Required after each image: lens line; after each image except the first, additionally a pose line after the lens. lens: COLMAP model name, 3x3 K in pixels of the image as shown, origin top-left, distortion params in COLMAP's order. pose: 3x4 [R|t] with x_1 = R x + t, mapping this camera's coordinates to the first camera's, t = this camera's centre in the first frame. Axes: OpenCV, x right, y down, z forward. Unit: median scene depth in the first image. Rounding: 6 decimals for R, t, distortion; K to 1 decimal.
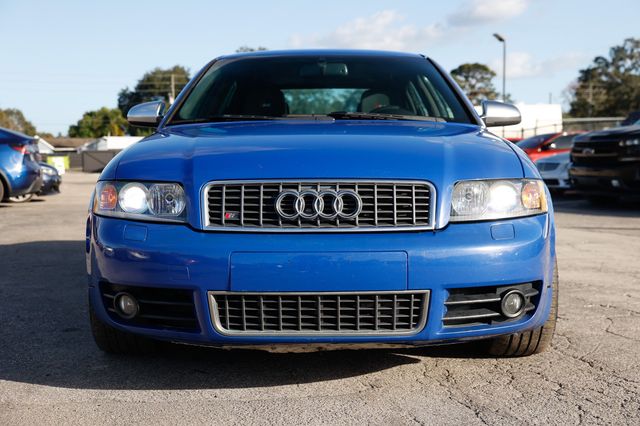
lens RADIAL K [[824.9, 0, 322.4], [0, 824.9, 210.4], [0, 0, 1]] dist [0.101039, 0.000000]
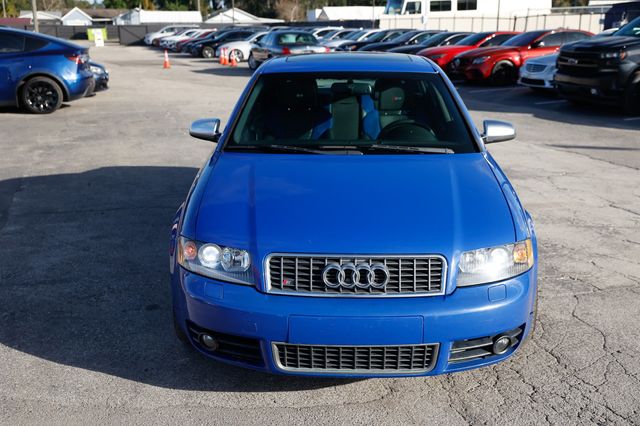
lens RADIAL K [[724.0, 0, 319.3], [0, 724.0, 213.9], [0, 0, 1]] dist [0.050909, 0.000000]
pose [[0.999844, 0.011265, -0.013616, -0.043217], [-0.008366, 0.980414, 0.196771, -0.295605], [0.015566, -0.196626, 0.980355, -0.084928]]
